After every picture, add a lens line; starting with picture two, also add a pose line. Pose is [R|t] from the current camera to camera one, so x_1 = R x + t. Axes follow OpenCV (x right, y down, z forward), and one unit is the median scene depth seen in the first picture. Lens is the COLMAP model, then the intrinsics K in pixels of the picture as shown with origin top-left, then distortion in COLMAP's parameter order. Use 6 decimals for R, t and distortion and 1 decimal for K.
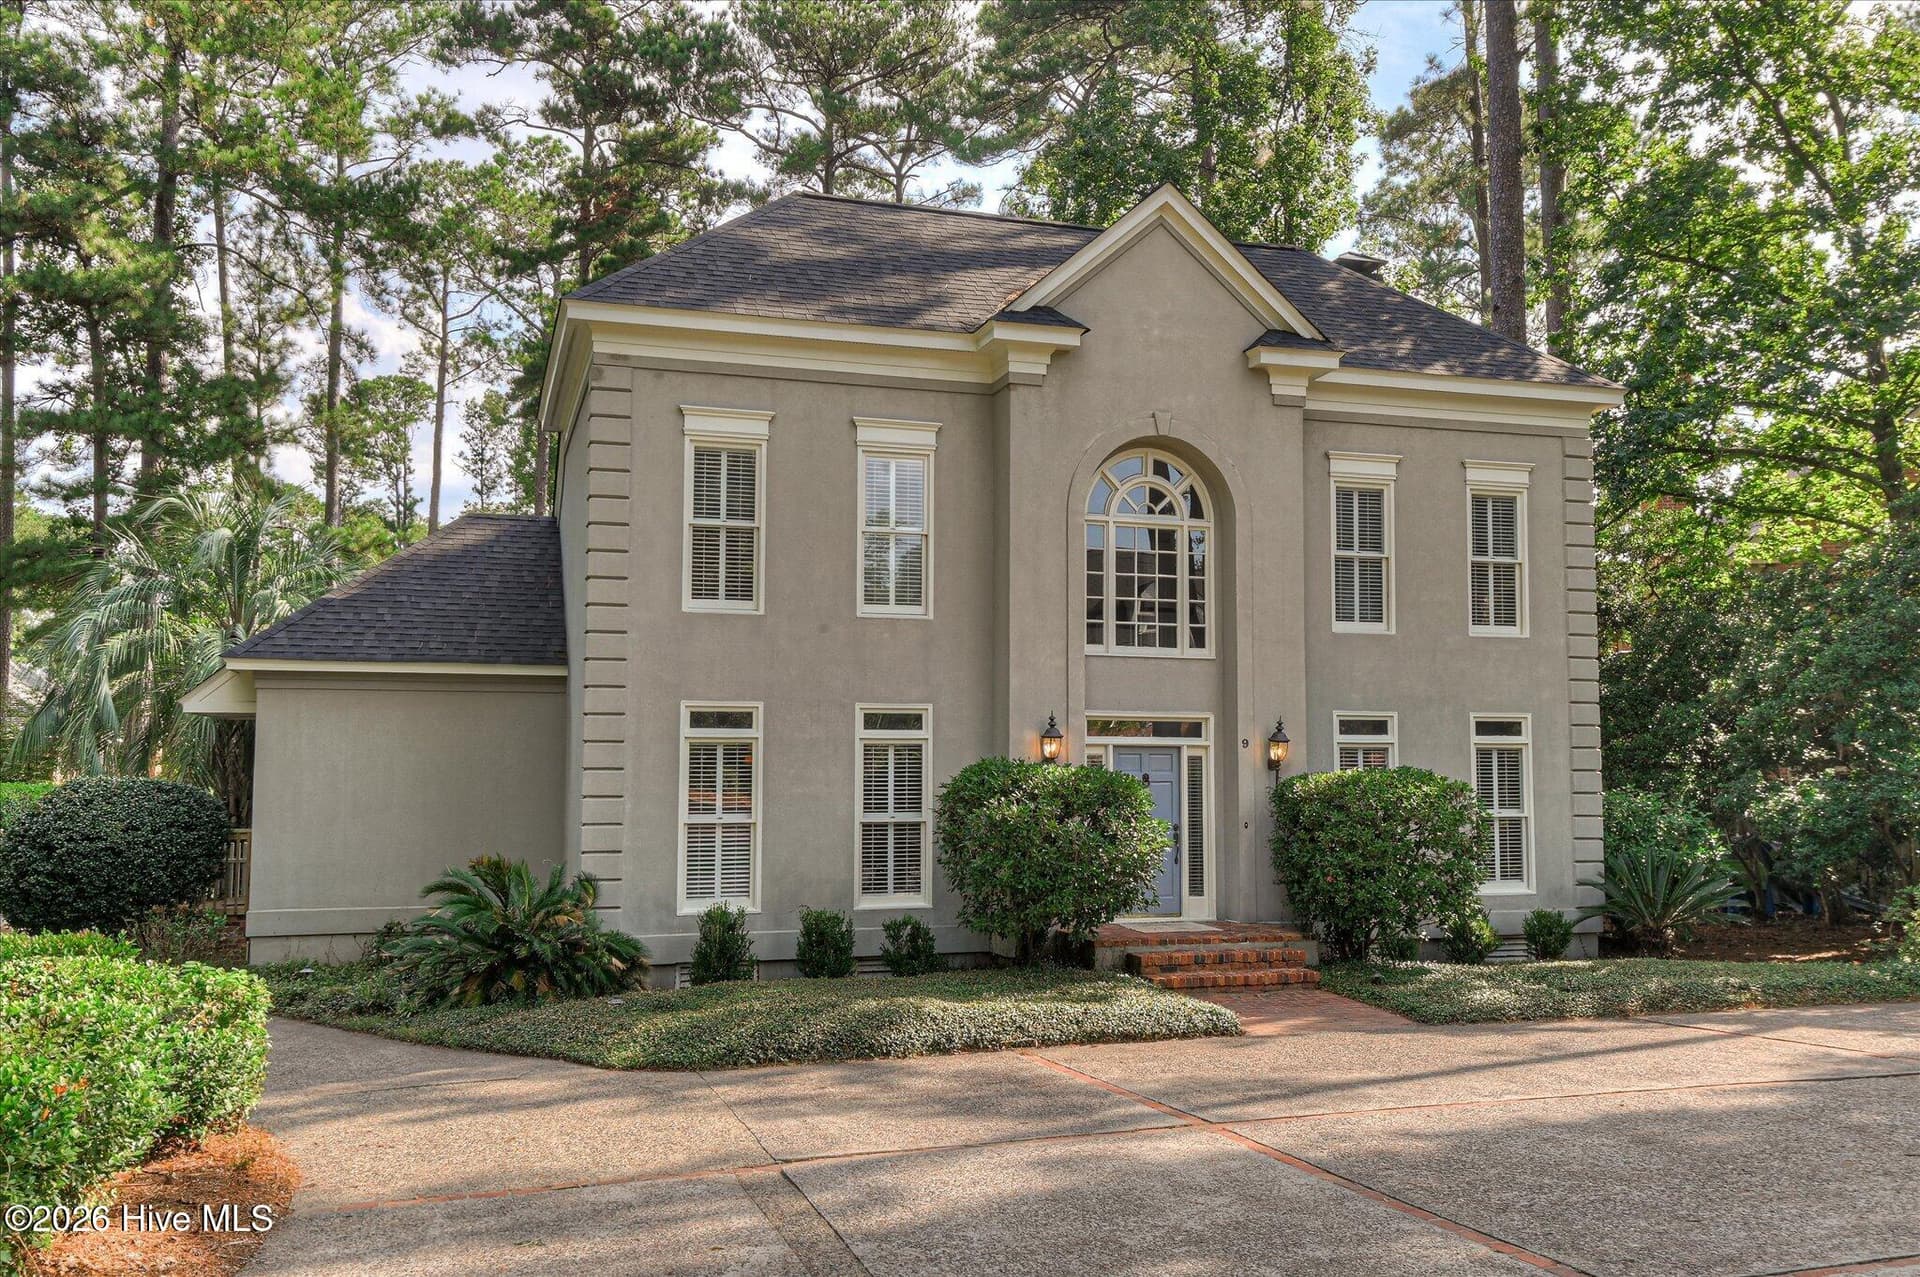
lens RADIAL K [[2113.5, 0, 1114.7], [0, 2113.5, 604.6], [0, 0, 1]] dist [0.066845, -0.003624]
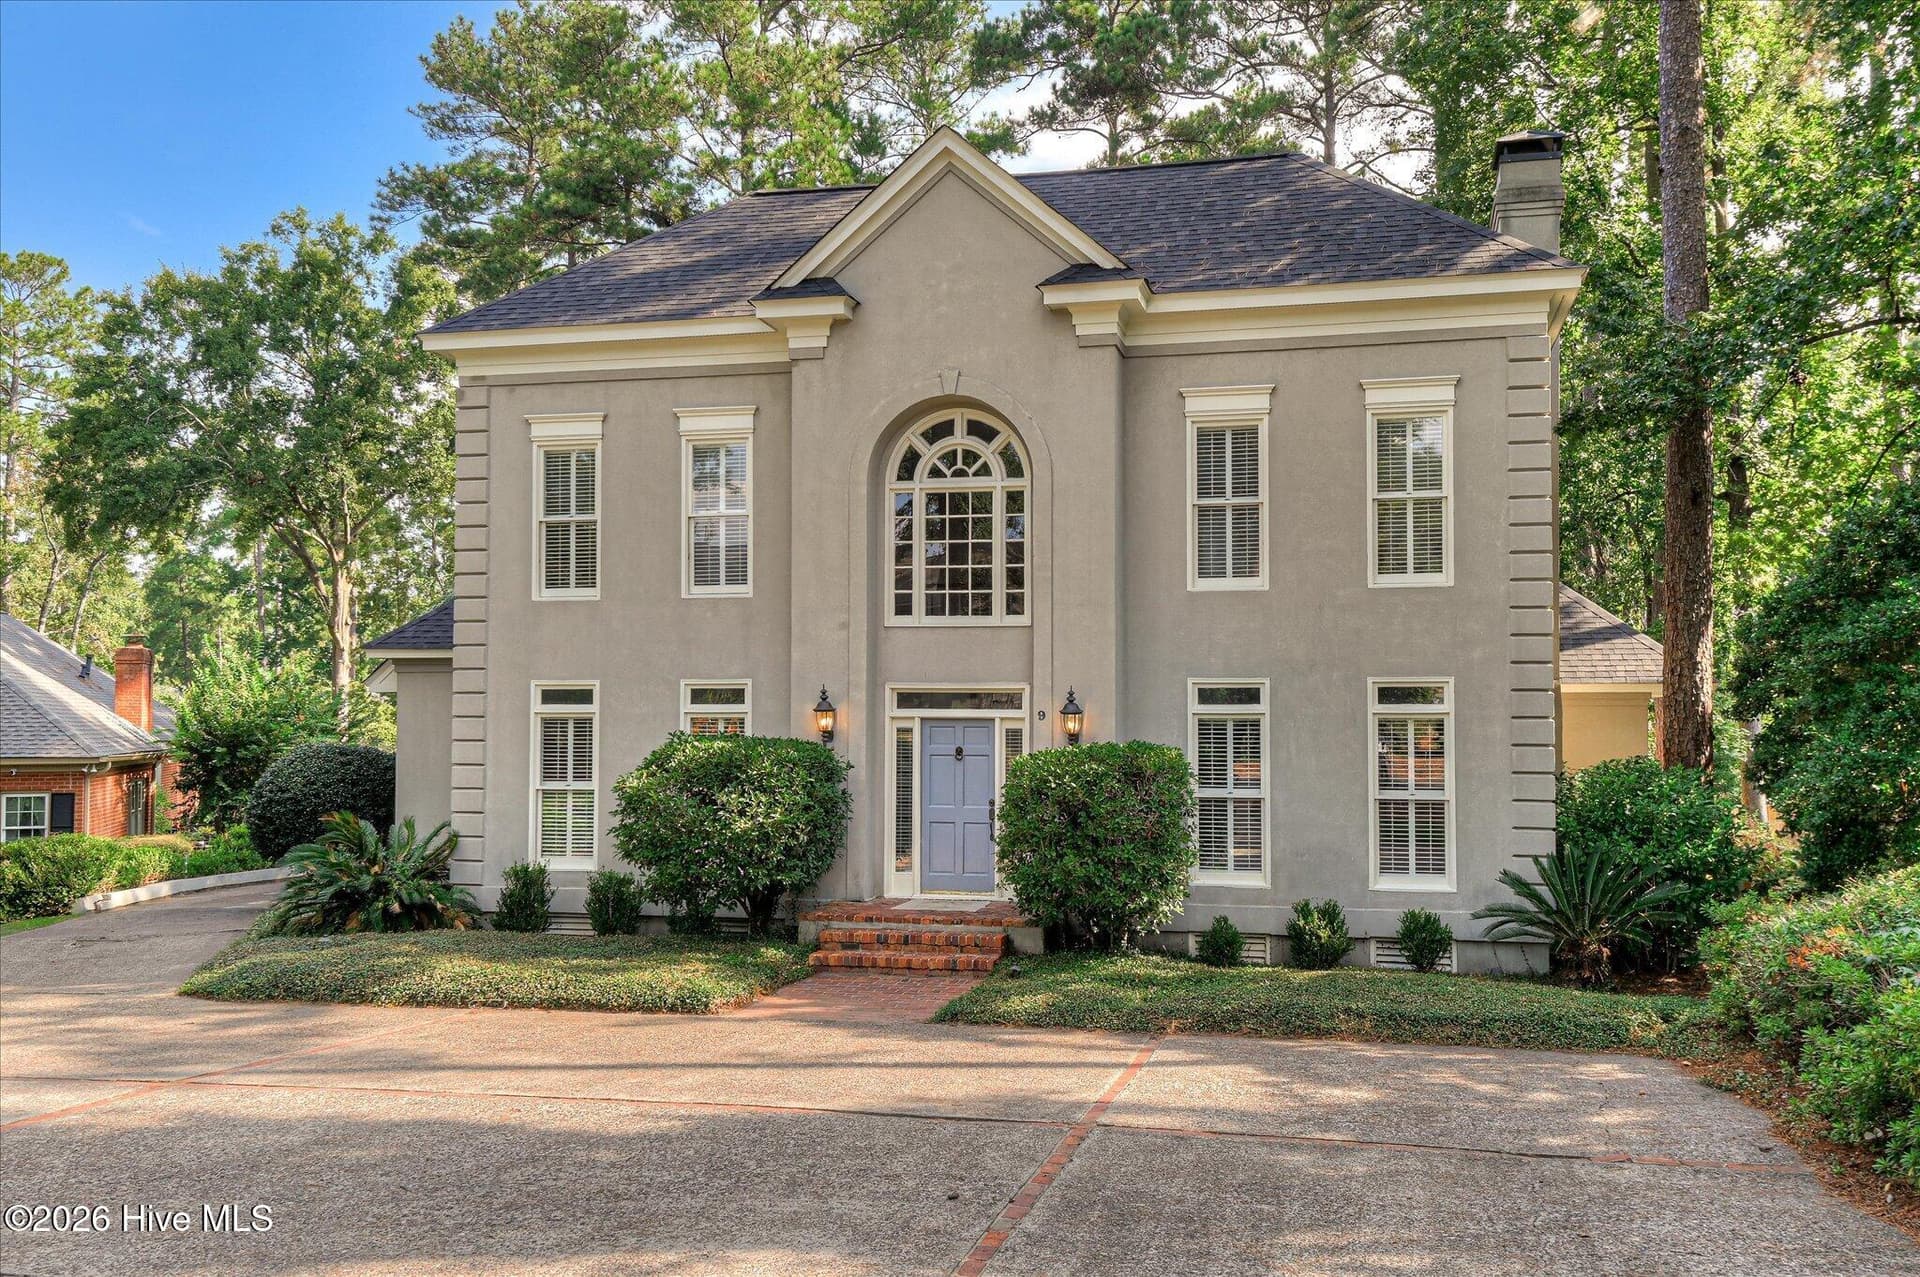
lens RADIAL K [[1956.5, 0, 959.3], [0, 1956.5, 669.6], [0, 0, 1]] dist [0.045996, -0.001176]
pose [[0.788989, -0.020644, -0.614061, 0.581293], [0.044553, 0.998727, 0.023668, 0.024171], [0.612790, -0.046032, 0.788904, 0.305259]]
